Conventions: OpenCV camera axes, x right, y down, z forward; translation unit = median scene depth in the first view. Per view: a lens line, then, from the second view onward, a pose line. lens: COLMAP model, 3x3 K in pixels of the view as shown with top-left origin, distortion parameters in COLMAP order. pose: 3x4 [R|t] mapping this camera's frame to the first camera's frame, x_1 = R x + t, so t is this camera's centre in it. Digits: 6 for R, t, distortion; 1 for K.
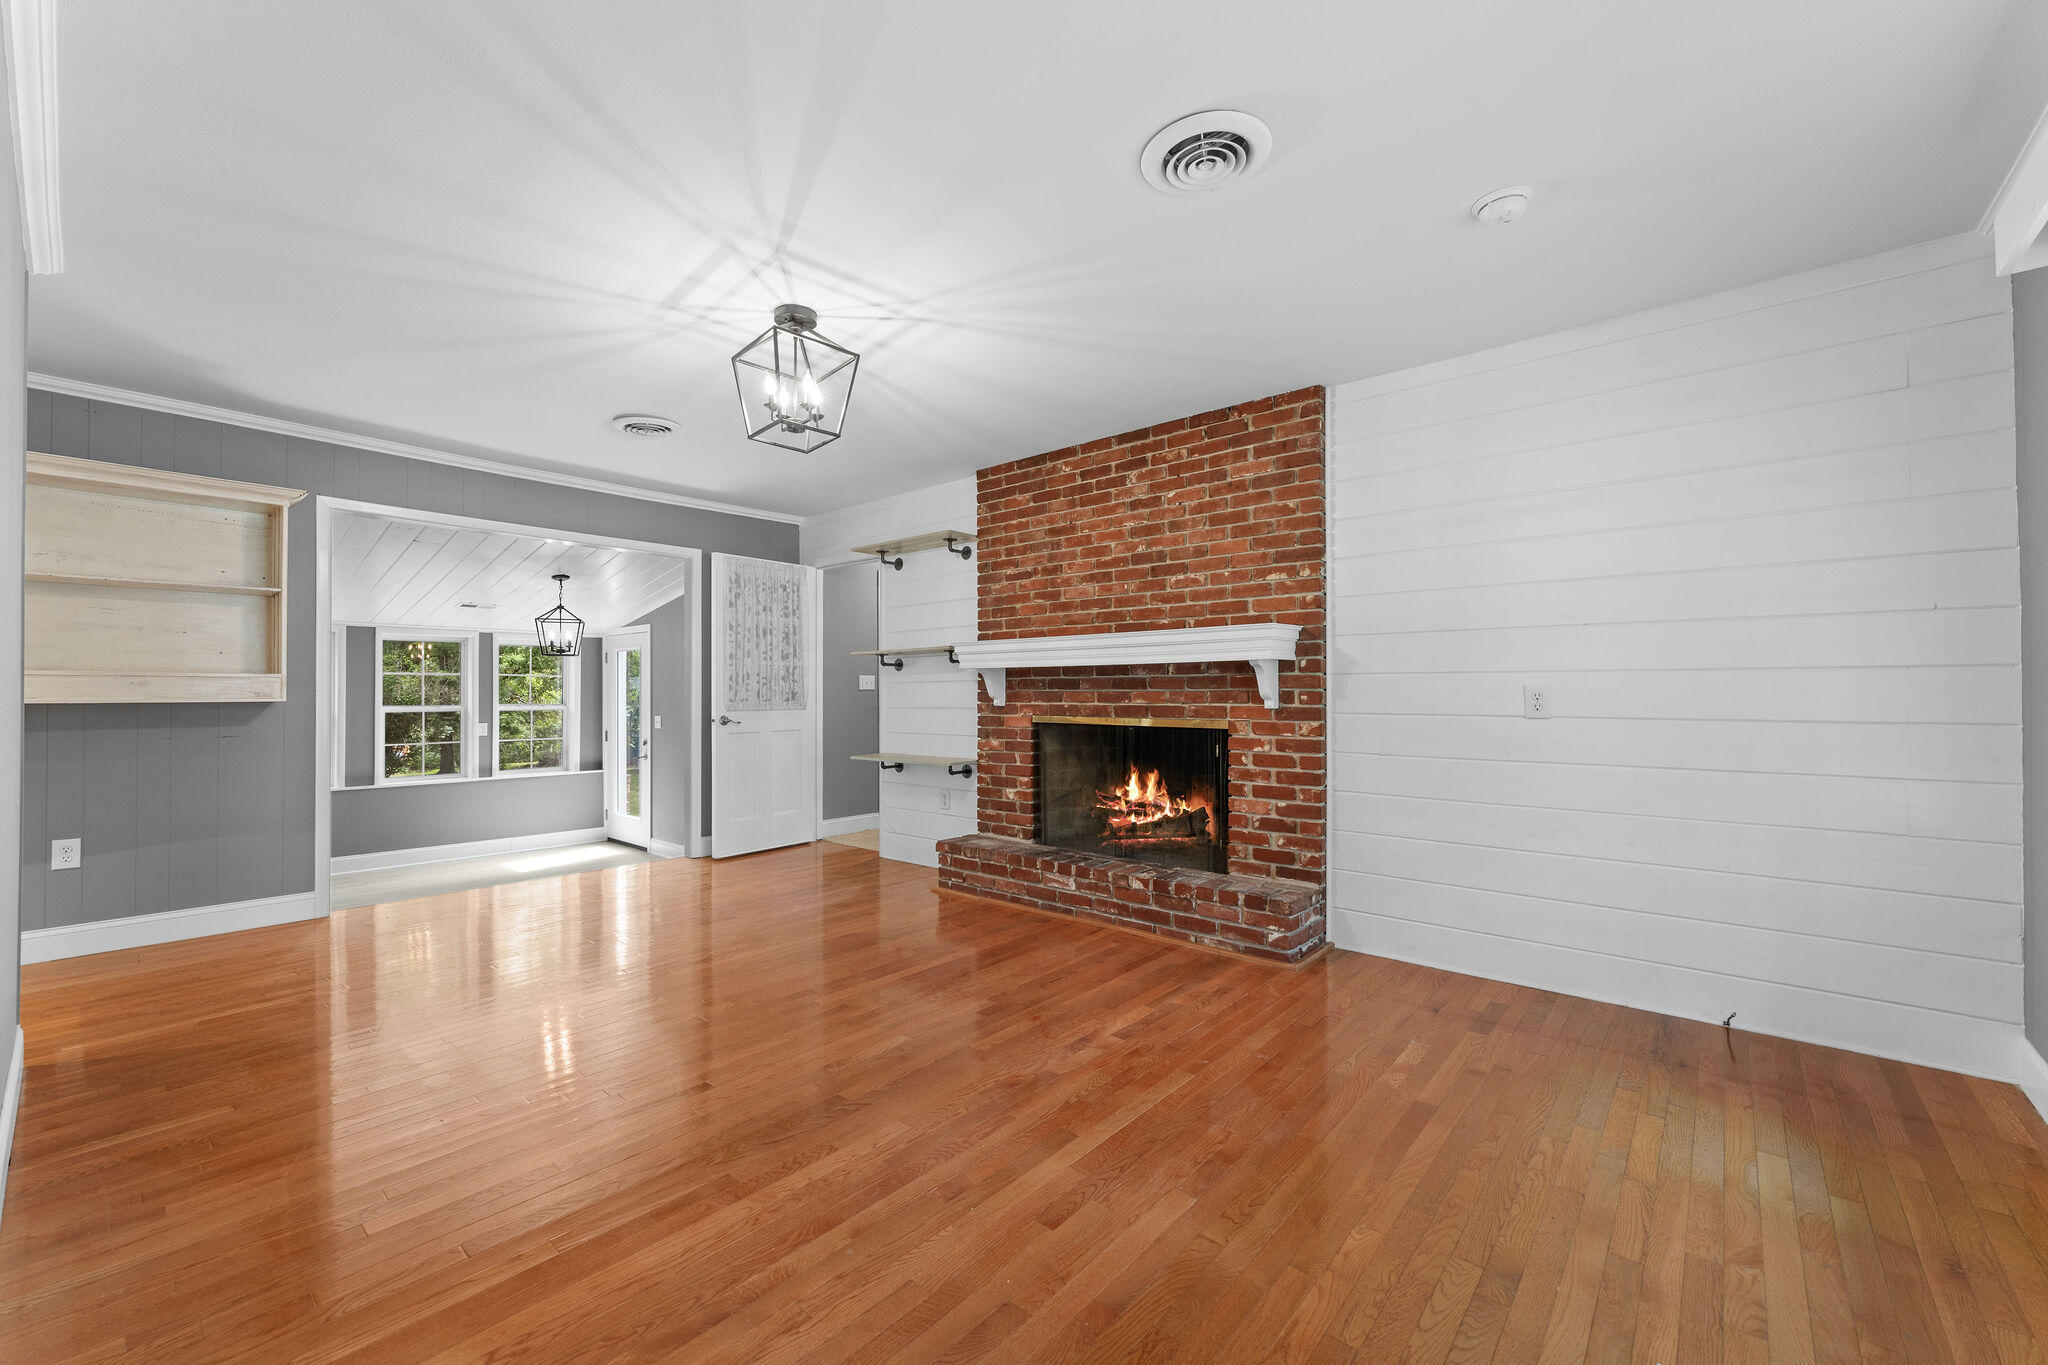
lens RADIAL K [[813.1, 0, 1018.1], [0, 813.1, 687.7], [0, 0, 1]] dist [0.002853, -0.000102]
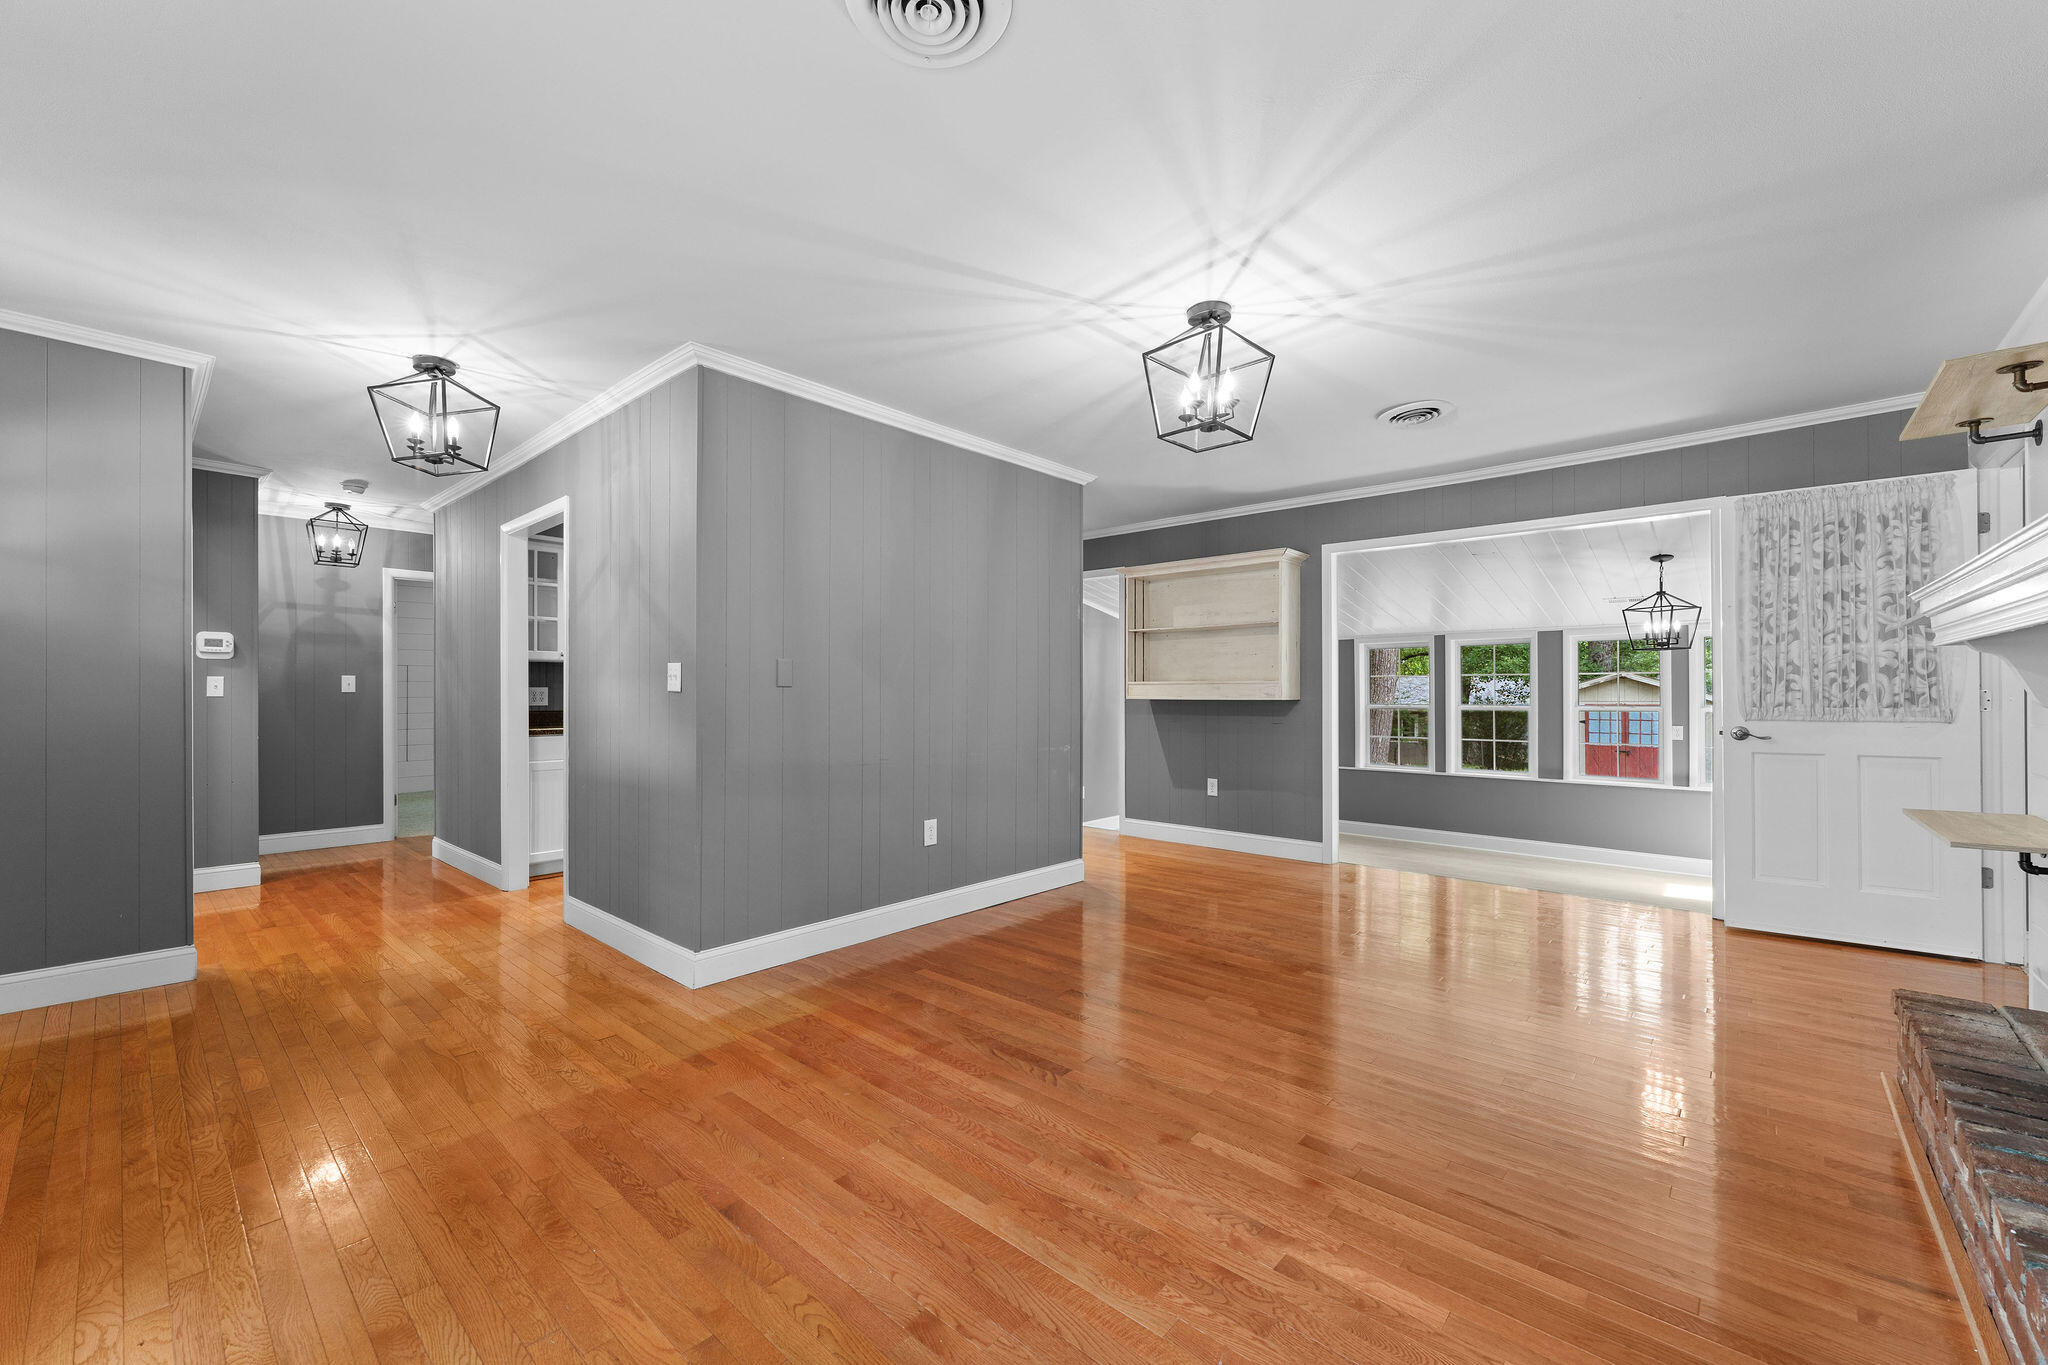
lens RADIAL K [[813.1, 0, 1017.6], [0, 813.1, 689.1], [0, 0, 1]] dist [0.002853, -0.000102]
pose [[-0.016834, -0.003300, -0.999853, 0.556894], [0.008704, 0.999956, -0.003447, -0.001261], [0.999820, -0.008760, -0.016805, 0.613504]]
